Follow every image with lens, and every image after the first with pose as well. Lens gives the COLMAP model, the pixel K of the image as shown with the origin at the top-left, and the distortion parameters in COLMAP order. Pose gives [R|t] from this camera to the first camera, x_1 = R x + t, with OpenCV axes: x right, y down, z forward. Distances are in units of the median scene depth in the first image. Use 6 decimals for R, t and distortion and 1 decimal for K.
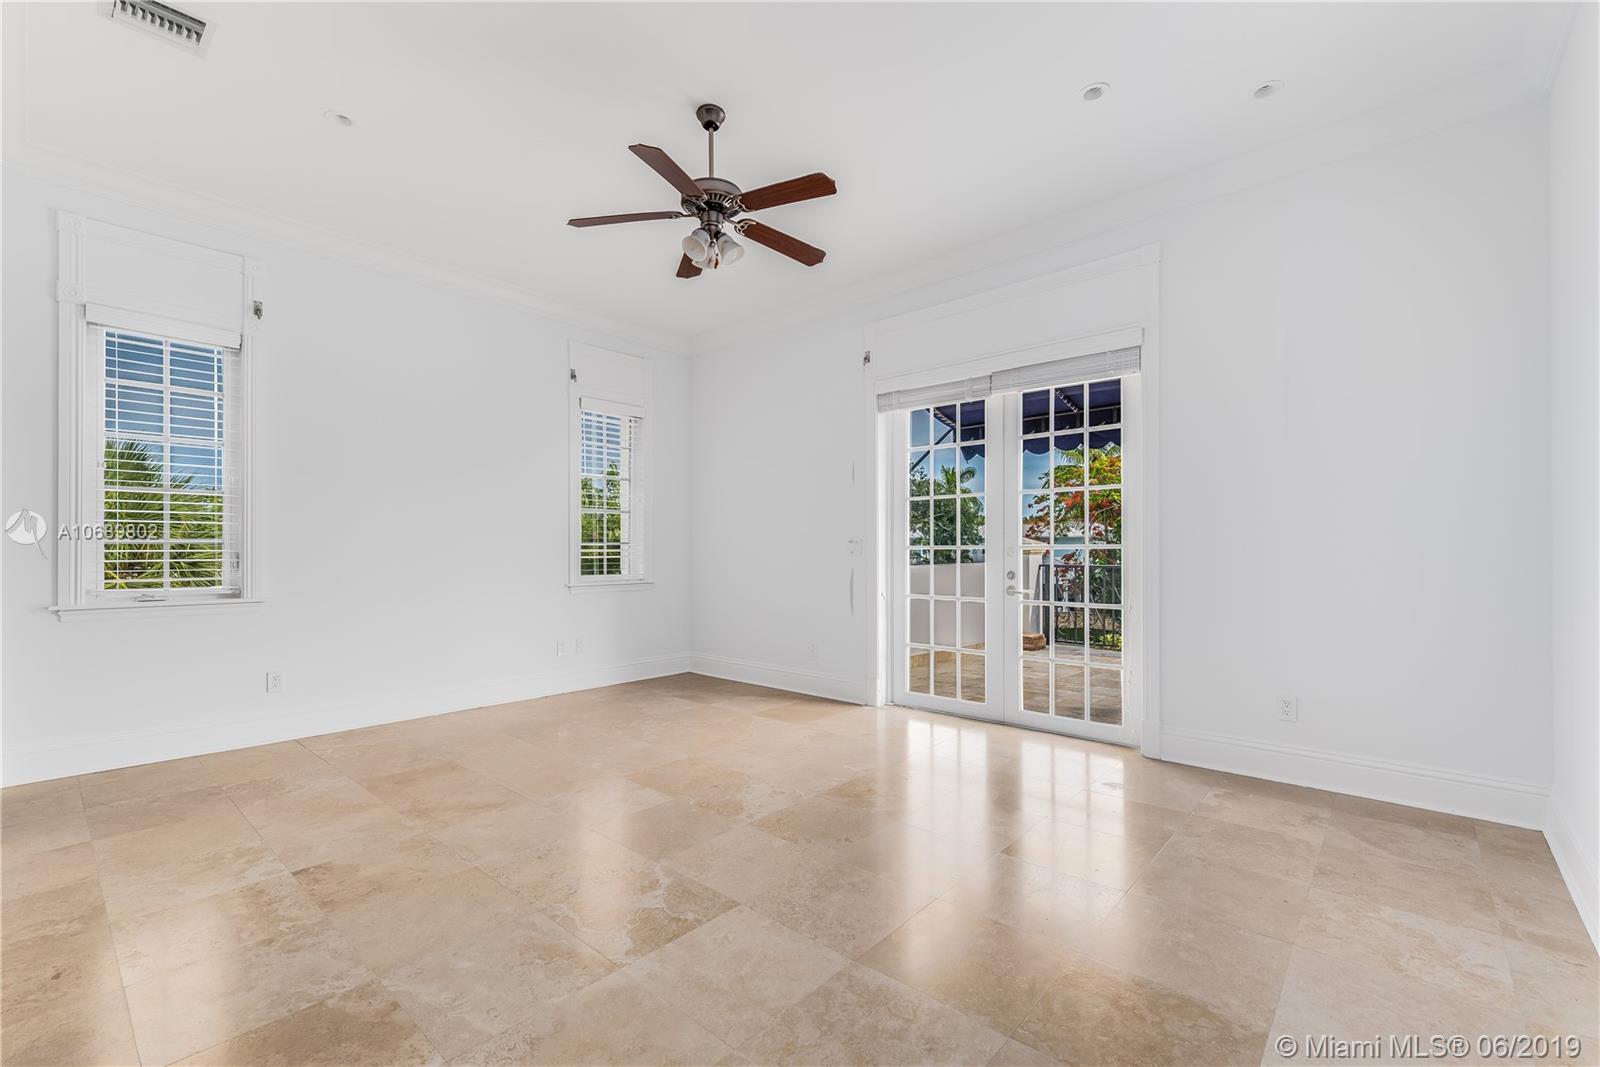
lens RADIAL K [[690.5, 0, 796.5], [0, 690.5, 548.4], [0, 0, 1]] dist [0.012516, -0.000680]
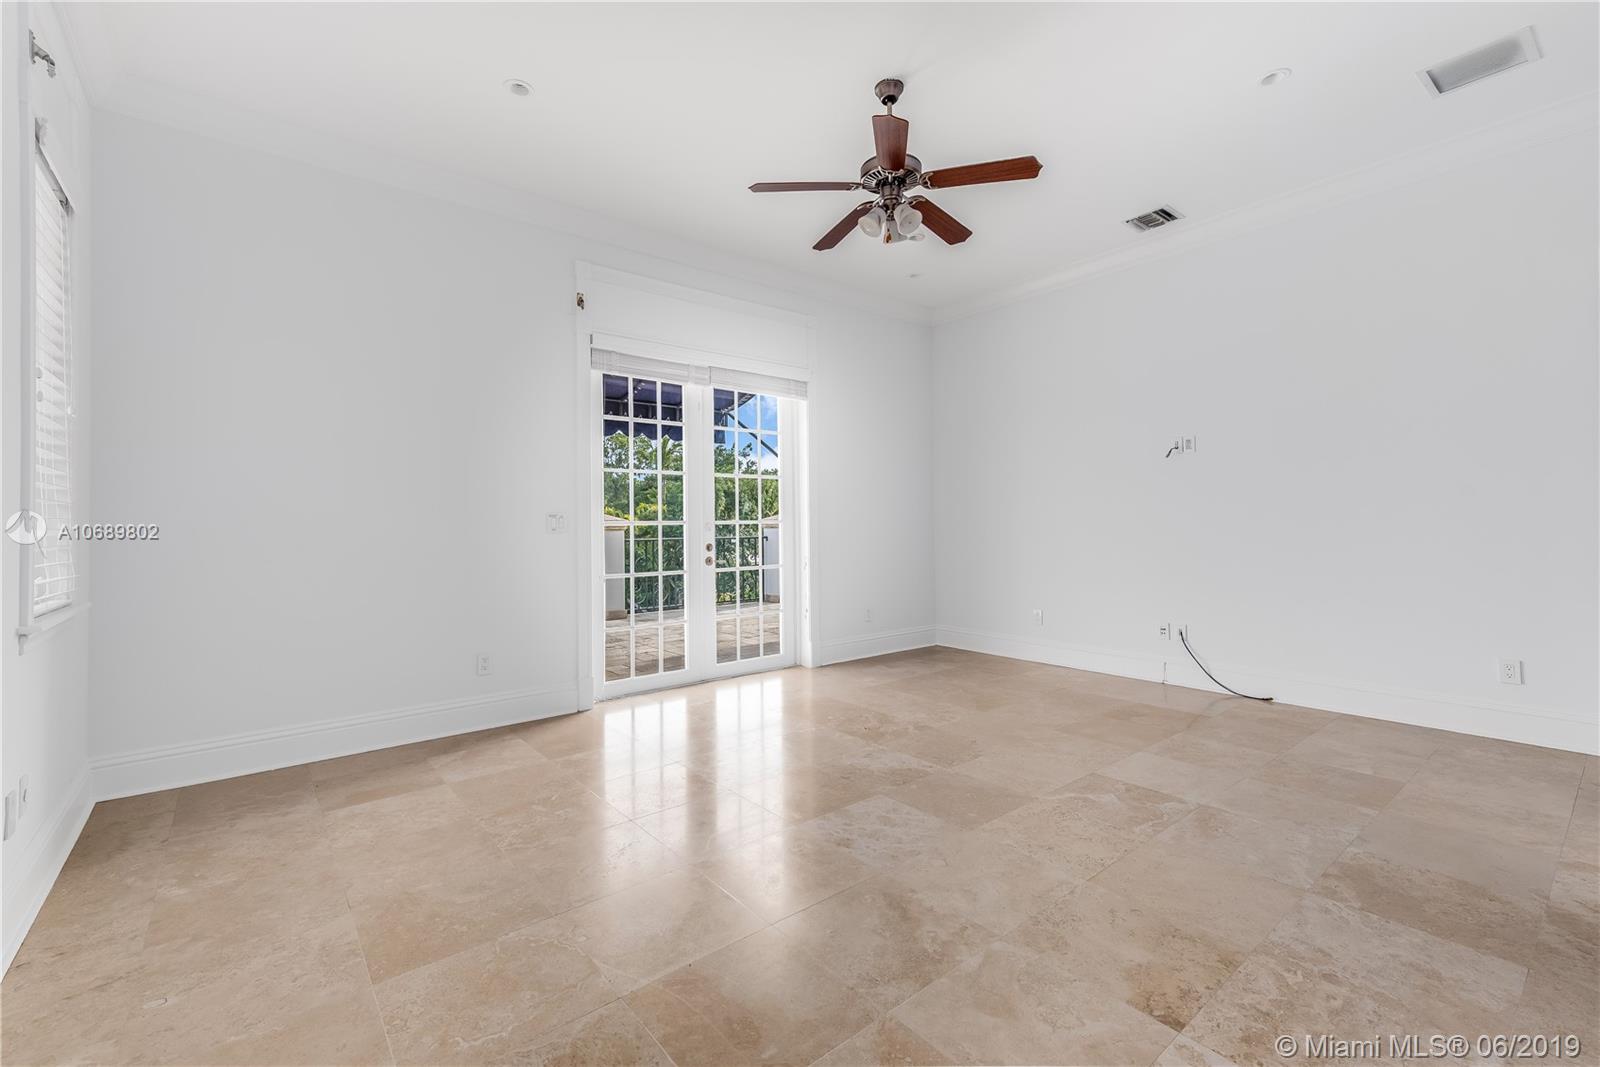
lens RADIAL K [[682.4, 0, 799.6], [0, 682.4, 518.7], [0, 0, 1]] dist [0.016044, 0.000377]
pose [[0.151383, 0.007714, 0.988445, -0.814302], [0.009272, 0.999914, -0.009224, 0.003997], [-0.988432, 0.010561, 0.151299, 0.722900]]
